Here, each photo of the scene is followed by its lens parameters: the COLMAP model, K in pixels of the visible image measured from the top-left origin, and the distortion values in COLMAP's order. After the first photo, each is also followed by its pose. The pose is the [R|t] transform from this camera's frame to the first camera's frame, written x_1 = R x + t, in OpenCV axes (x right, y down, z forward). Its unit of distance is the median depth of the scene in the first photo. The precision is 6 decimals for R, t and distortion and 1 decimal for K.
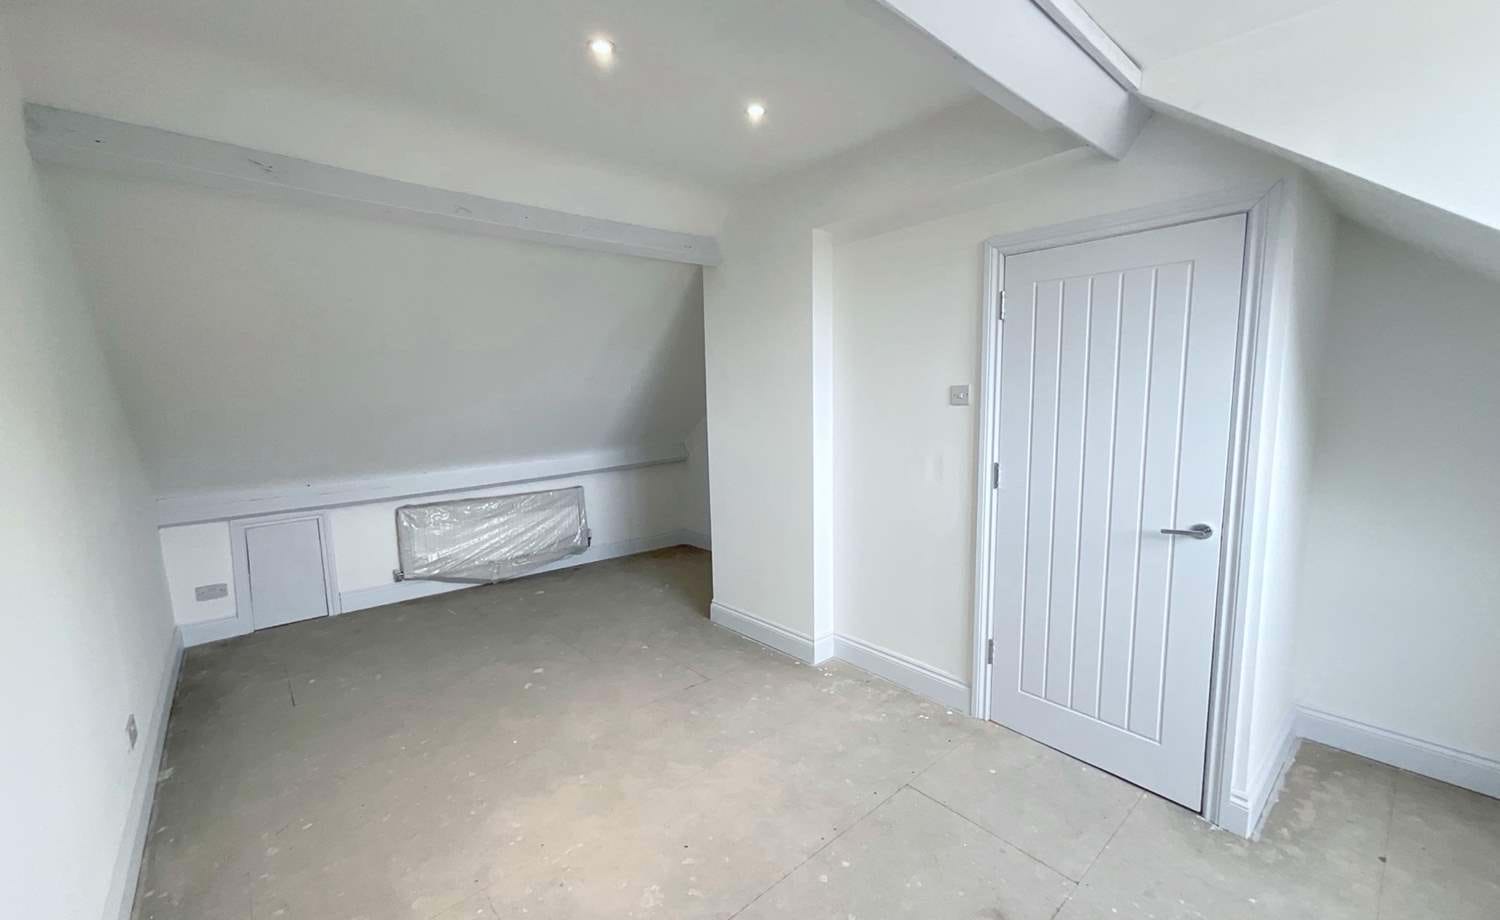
lens RADIAL K [[610.6, 0, 749.9], [0, 610.6, 460.8], [0, 0, 1]] dist [0.000396, 0.002964]
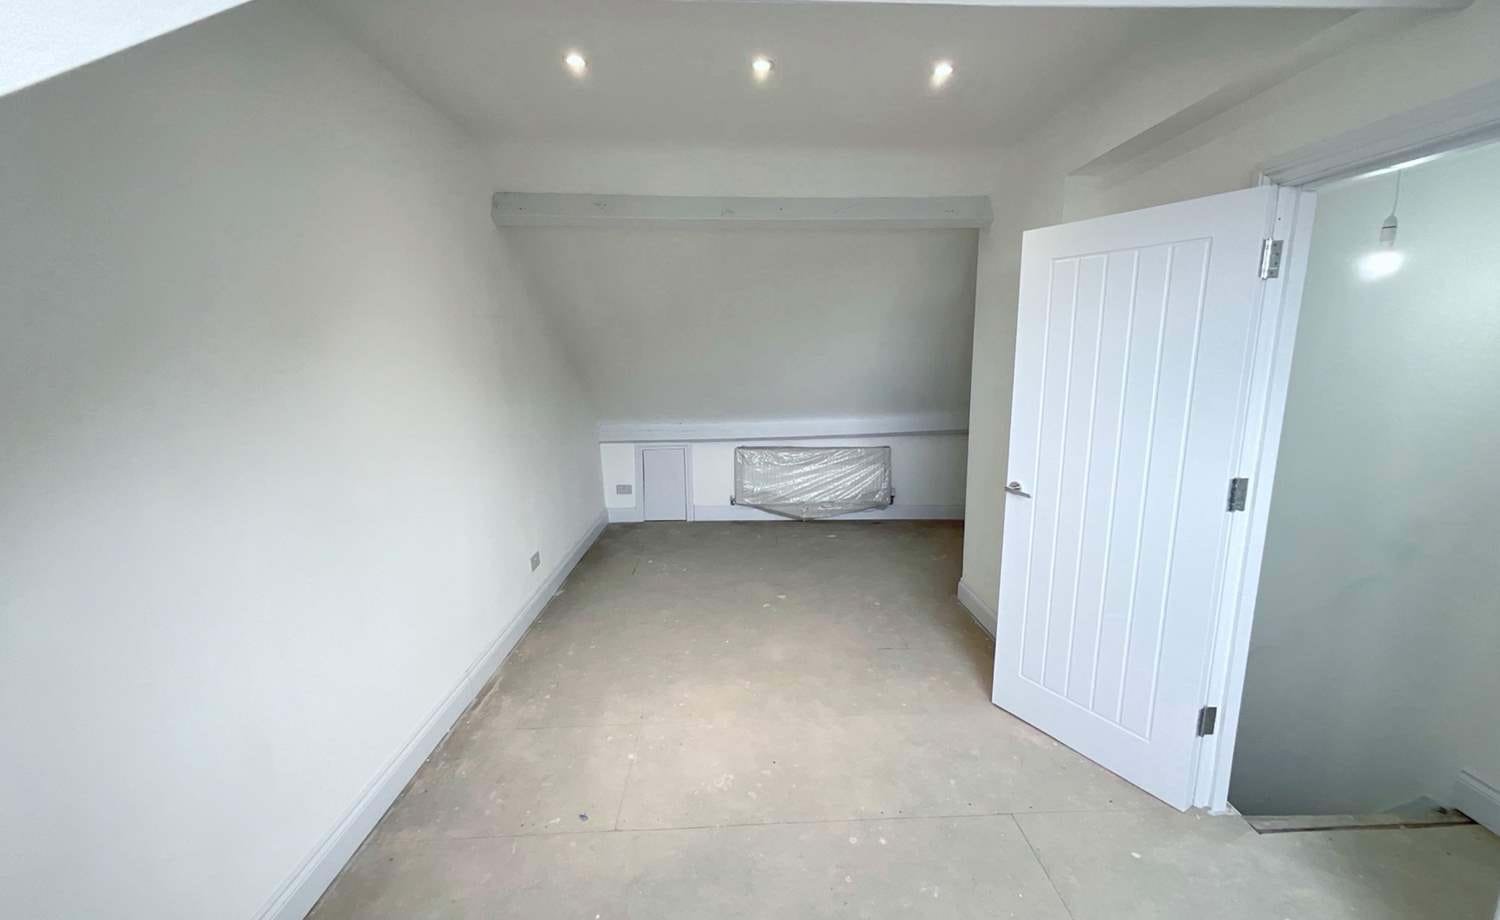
lens RADIAL K [[610.6, 0, 753.7], [0, 610.6, 462.8], [0, 0, 1]] dist [0.000396, 0.002964]
pose [[0.776420, 0.128658, -0.616943, 0.249706], [-0.080964, 0.991191, 0.104810, -0.028438], [0.624993, -0.031427, 0.779998, 0.038001]]
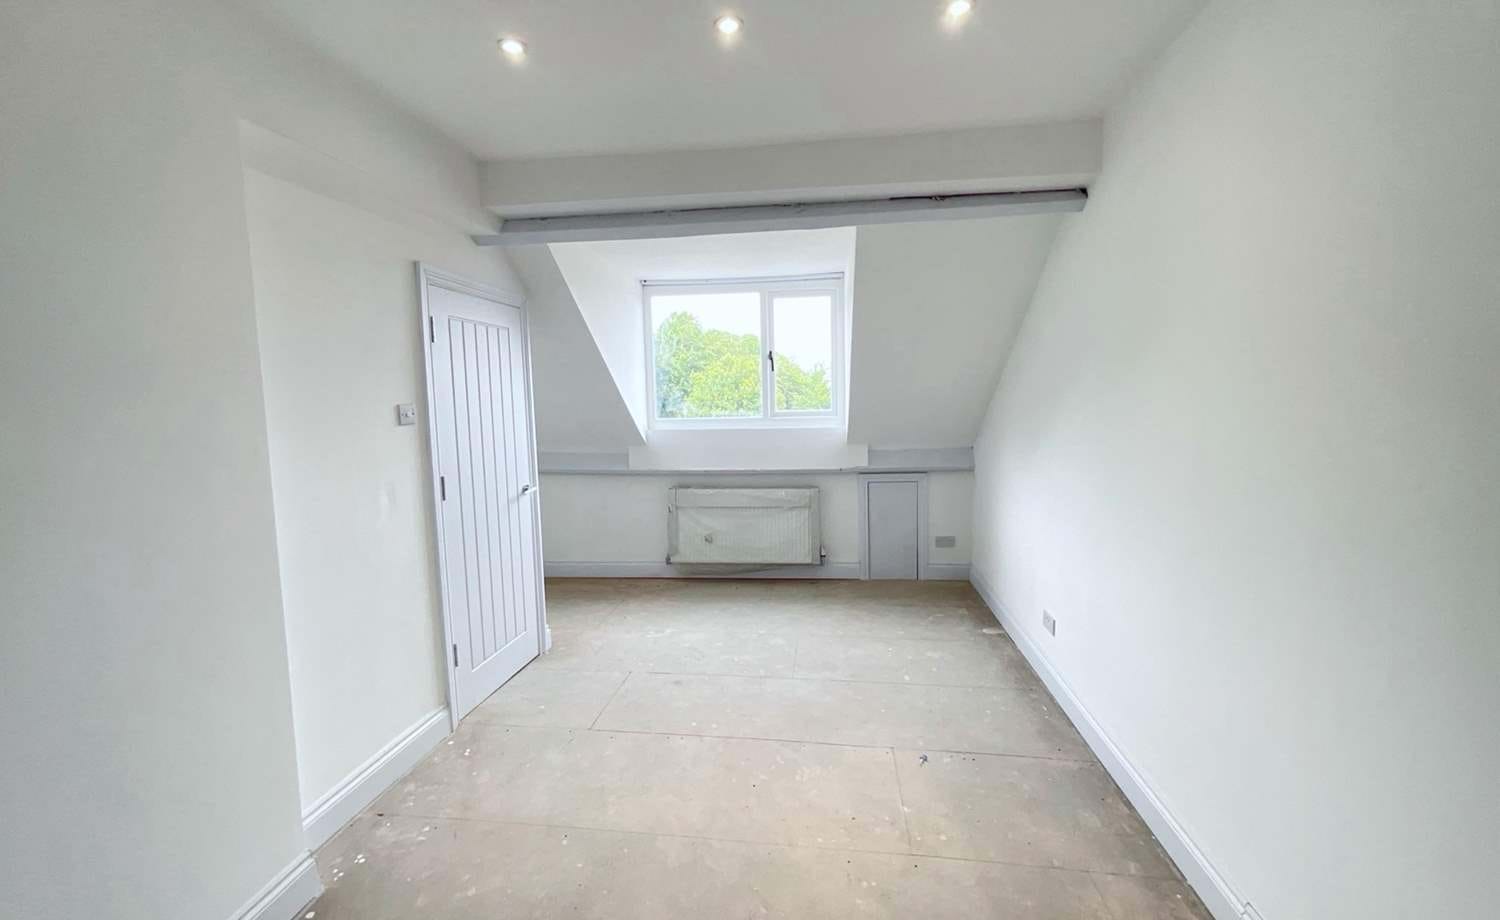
lens RADIAL K [[610.6, 0, 748.4], [0, 610.6, 460.3], [0, 0, 1]] dist [0.000396, 0.002964]
pose [[-0.668410, -0.045053, 0.742427, -0.454808], [0.122197, 0.977950, 0.169360, -0.085590], [-0.733686, 0.203924, -0.648166, 0.794834]]
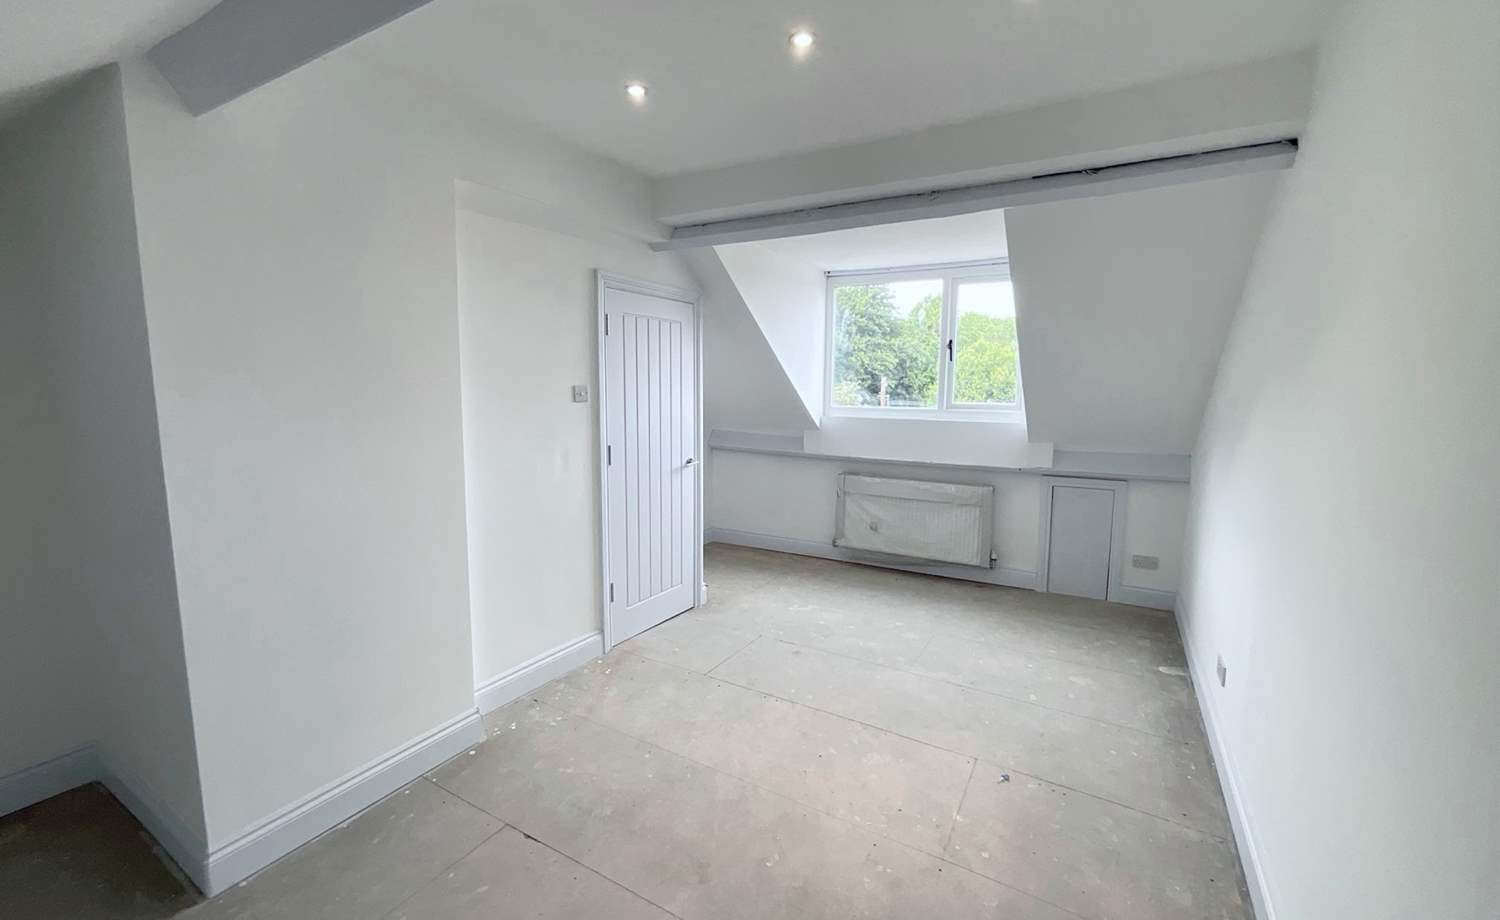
lens RADIAL K [[610.6, 0, 752.1], [0, 610.6, 460.6], [0, 0, 1]] dist [0.000396, 0.002964]
pose [[-0.325786, -0.102410, 0.939881, -0.563661], [0.111483, 0.983020, 0.145753, -0.074108], [-0.938848, 0.152265, -0.308837, 0.689157]]
